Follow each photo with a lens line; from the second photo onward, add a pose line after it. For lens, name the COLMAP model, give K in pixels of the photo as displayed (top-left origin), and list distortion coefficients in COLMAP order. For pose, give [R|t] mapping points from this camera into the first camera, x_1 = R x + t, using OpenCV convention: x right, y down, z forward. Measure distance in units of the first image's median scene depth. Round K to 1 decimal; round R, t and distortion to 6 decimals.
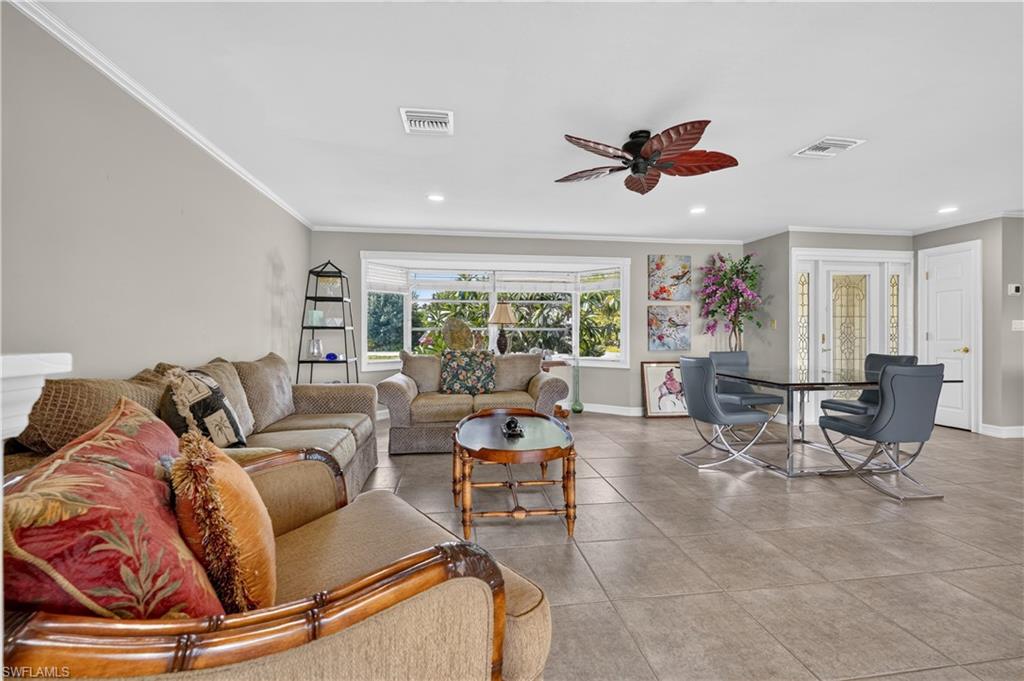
lens RADIAL K [[448.2, 0, 515.0], [0, 448.2, 333.7], [0, 0, 1]] dist [-0.000445, -0.000151]
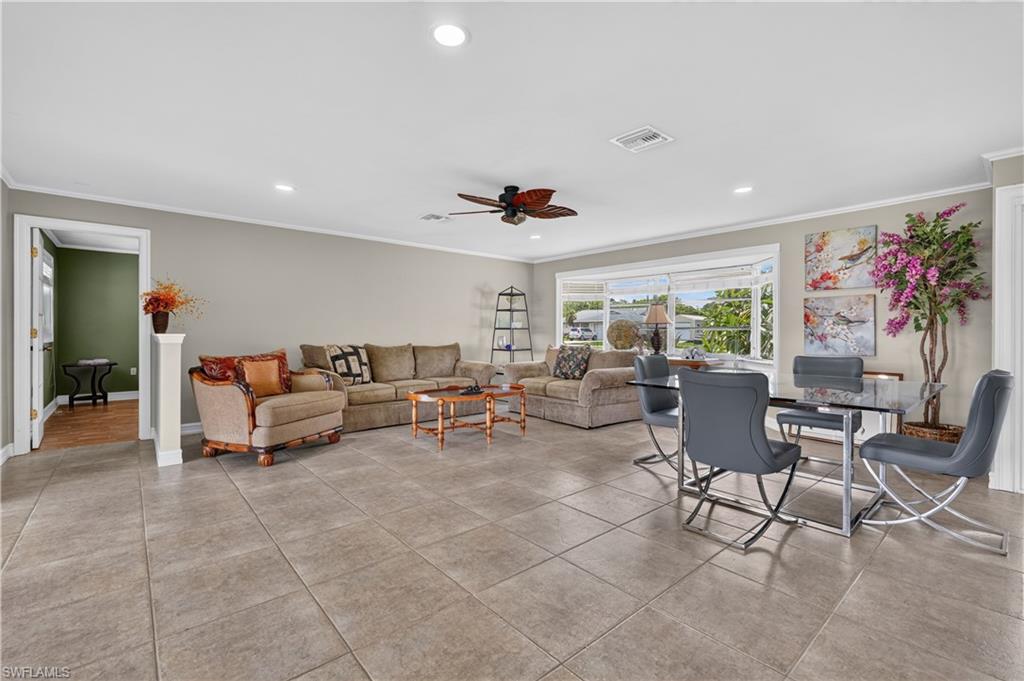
lens RADIAL K [[448.2, 0, 516.4], [0, 448.2, 337.8], [0, 0, 1]] dist [-0.000445, -0.000151]
pose [[0.536525, 0.013617, -0.843775, 0.699878], [-0.000263, 0.999872, 0.015969, -0.004133], [0.843884, -0.008345, 0.536460, 0.130853]]
